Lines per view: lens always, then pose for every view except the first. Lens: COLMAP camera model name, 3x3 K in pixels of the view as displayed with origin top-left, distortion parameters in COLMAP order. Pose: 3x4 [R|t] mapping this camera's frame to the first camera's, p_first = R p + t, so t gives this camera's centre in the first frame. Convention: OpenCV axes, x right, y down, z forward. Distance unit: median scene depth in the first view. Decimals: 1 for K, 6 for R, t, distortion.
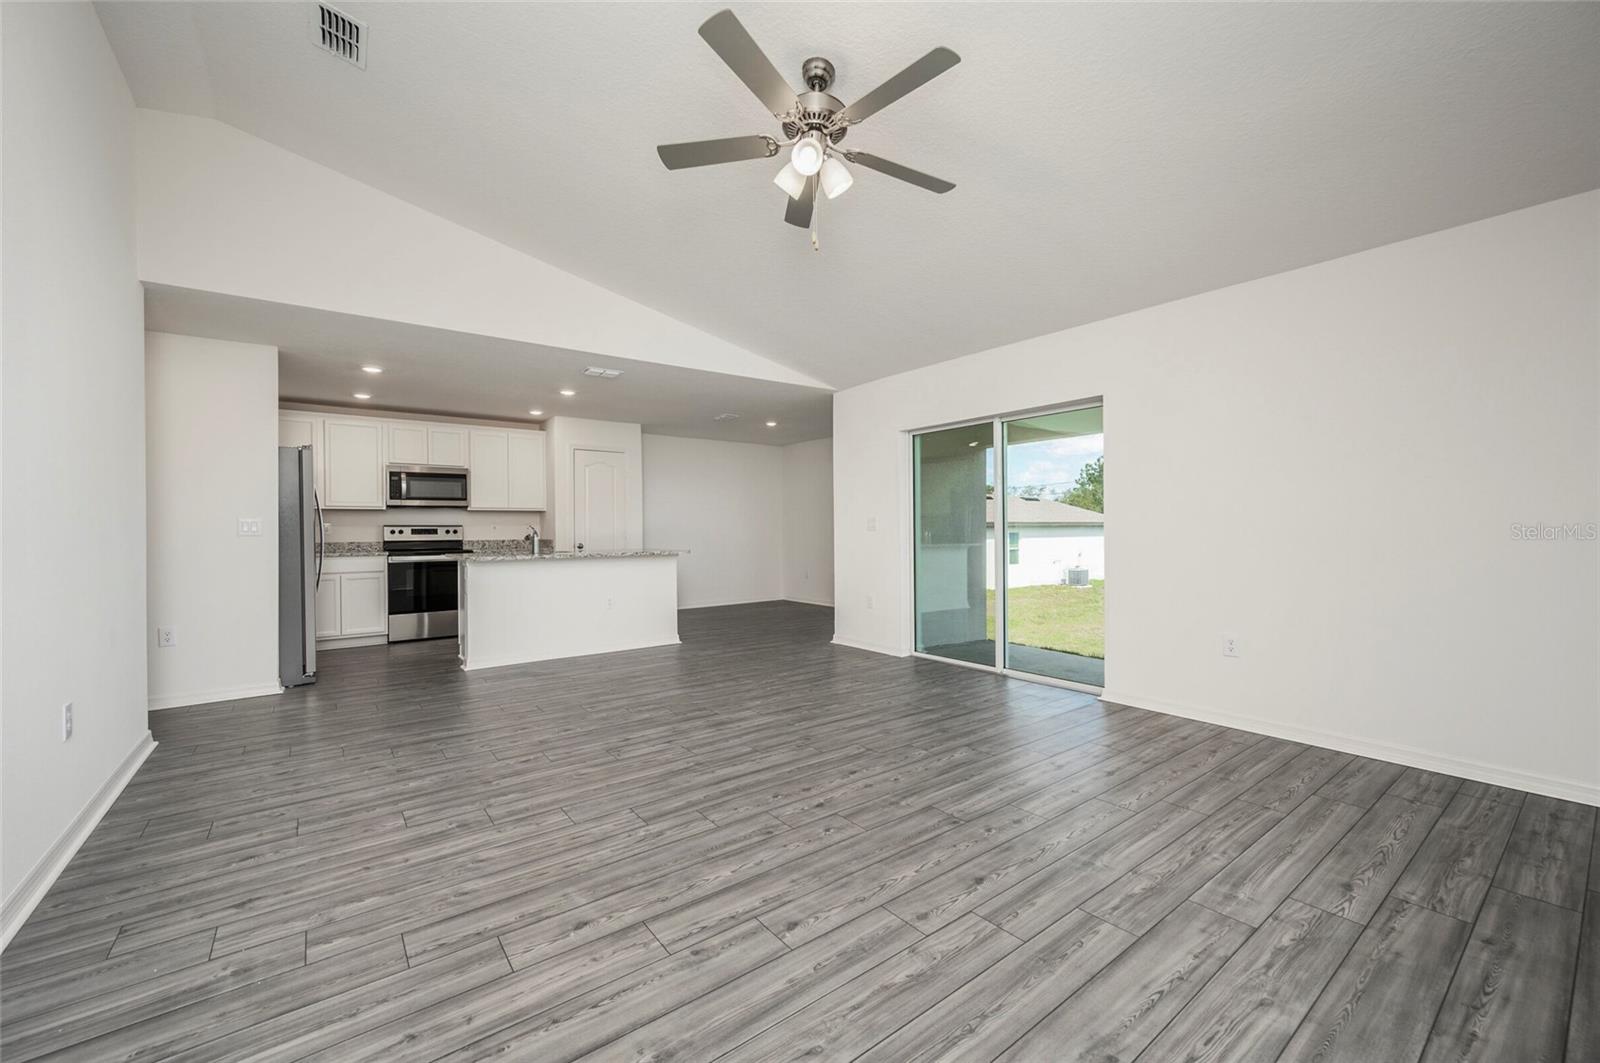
lens RADIAL K [[640.2, 0, 797.4], [0, 640.2, 553.3], [0, 0, 1]] dist [-0.003310, 0.000602]
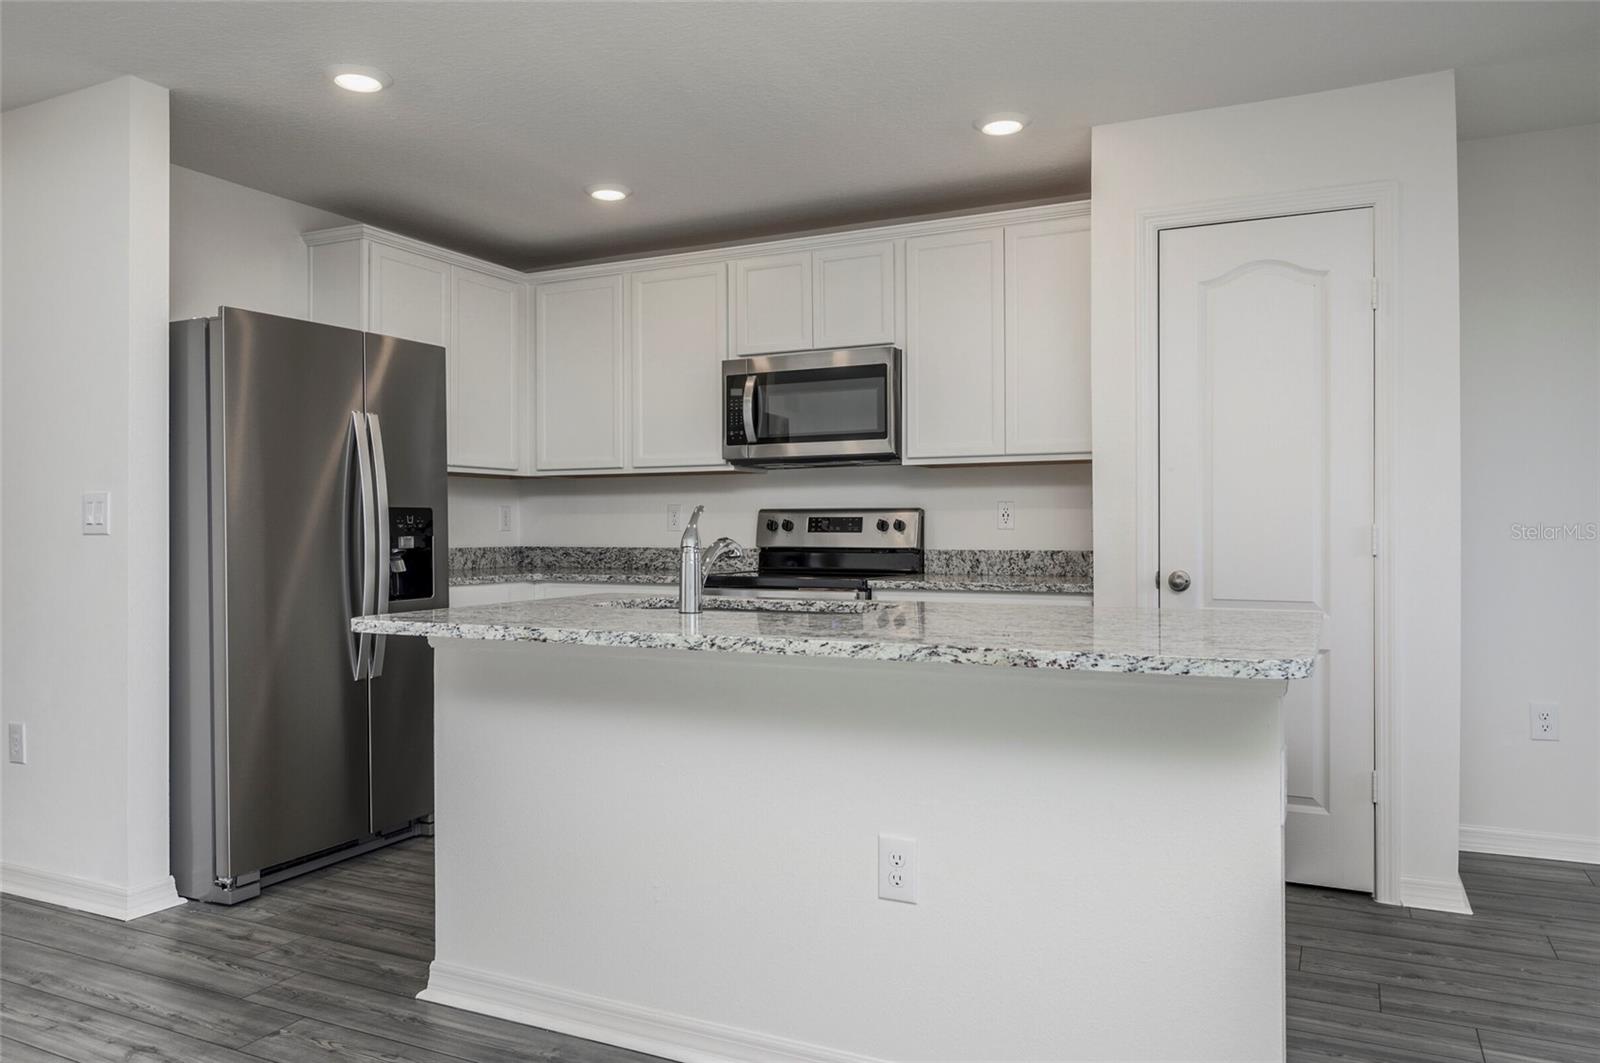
lens RADIAL K [[1097.2, 0, 784.2], [0, 1097.2, 526.7], [0, 0, 1]] dist [0.001666, -0.003209]
pose [[0.423692, 0.004790, -0.905794, 0.026750], [-0.034748, 0.999336, -0.010969, -0.058046], [0.905139, 0.036122, 0.423577, 1.624380]]
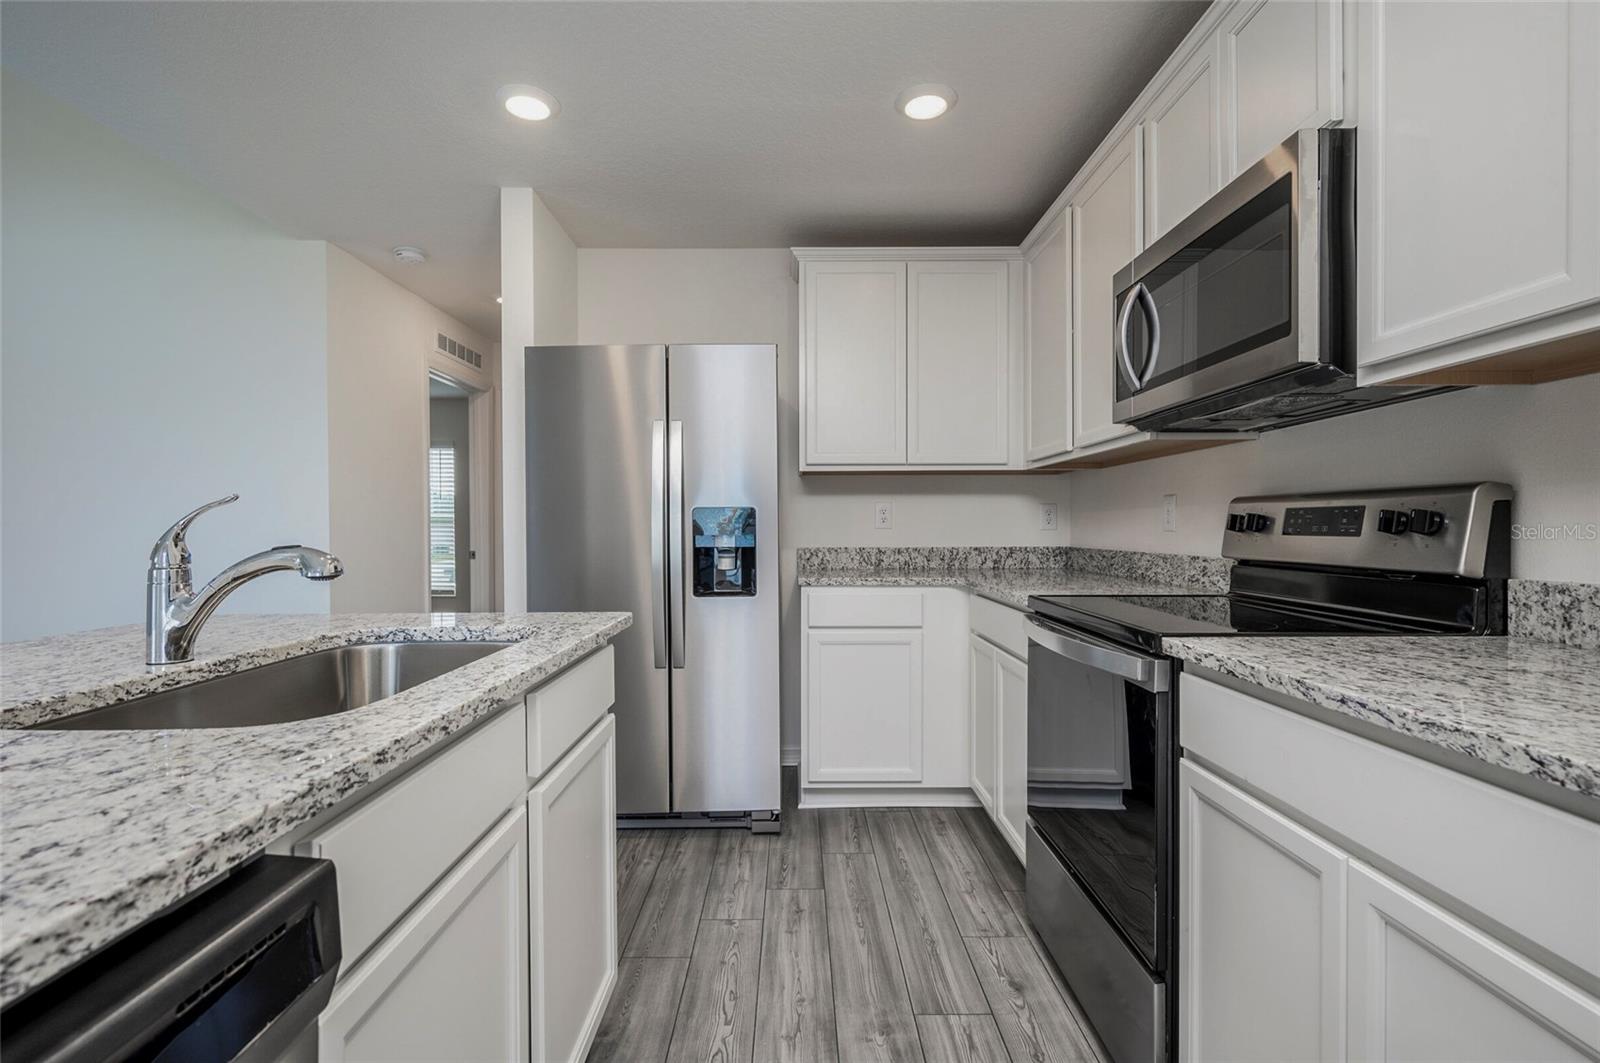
lens RADIAL K [[746.6, 0, 796.7], [0, 746.6, 527.1], [0, 0, 1]] dist [0.004092, 0.000607]
pose [[-0.620220, 0.007081, -0.784396, -0.675360], [-0.024094, 0.999316, 0.028072, -0.082479], [0.784058, 0.036310, -0.619624, 2.400698]]
